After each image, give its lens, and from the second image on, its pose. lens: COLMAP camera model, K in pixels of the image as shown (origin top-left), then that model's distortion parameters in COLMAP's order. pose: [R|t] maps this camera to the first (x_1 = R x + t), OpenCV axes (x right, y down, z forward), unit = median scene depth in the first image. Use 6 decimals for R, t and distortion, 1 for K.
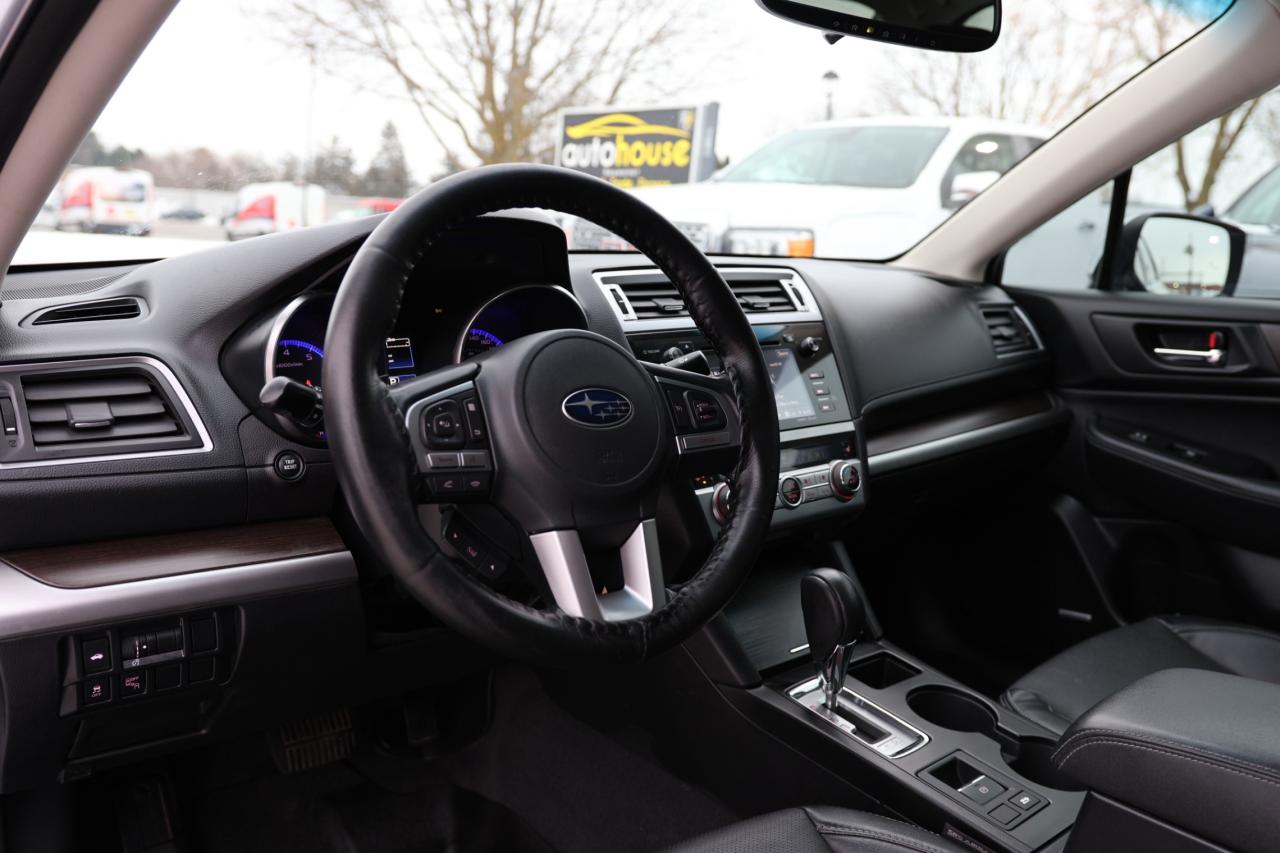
lens RADIAL K [[1074.2, 0, 649.2], [0, 1074.2, 431.3], [0, 0, 1]] dist [-0.097240, 0.096189]
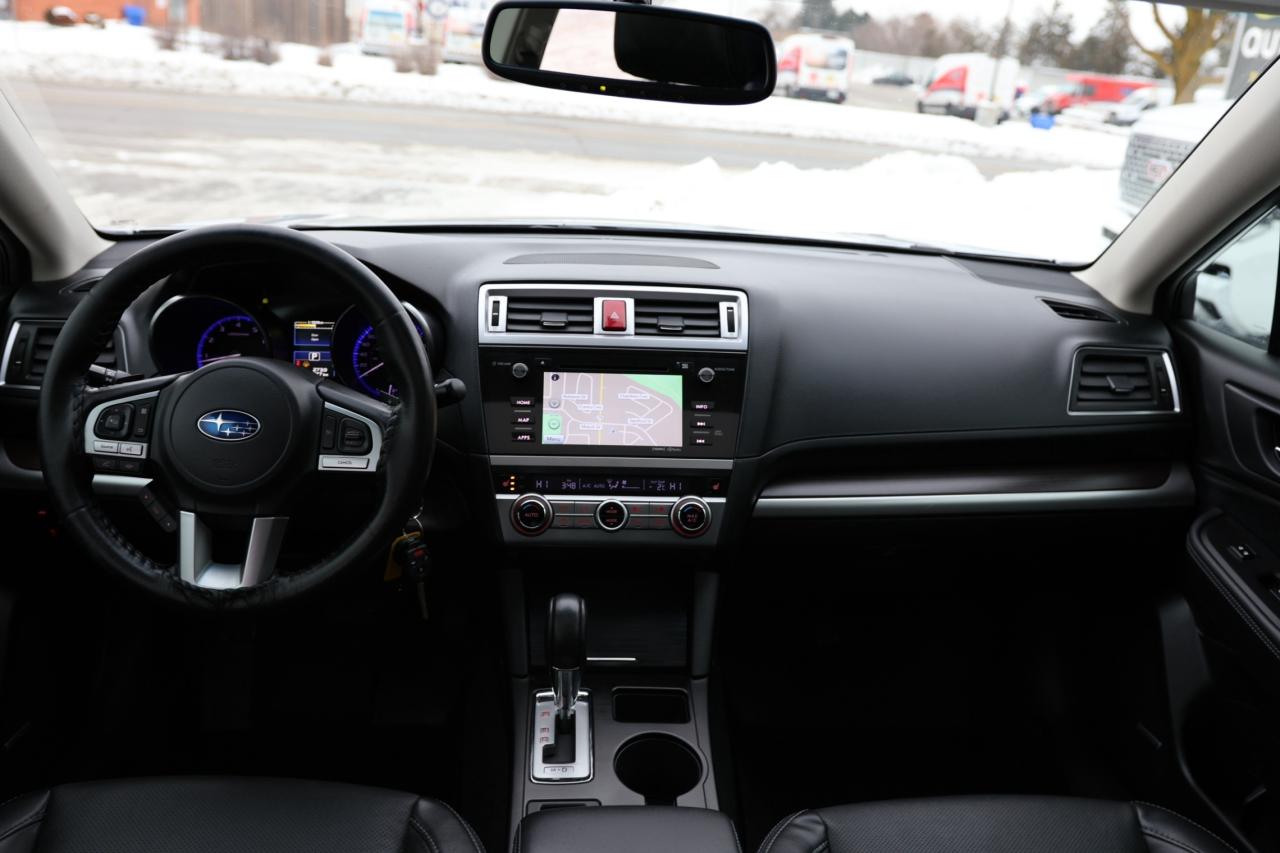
lens RADIAL K [[1074.2, 0, 649.2], [0, 1074.2, 431.3], [0, 0, 1]] dist [-0.097240, 0.096189]
pose [[0.800477, 0.208215, -0.562035, 0.508068], [-0.139579, 0.976697, 0.163037, -0.138657], [0.582884, -0.052059, 0.810886, 0.123723]]
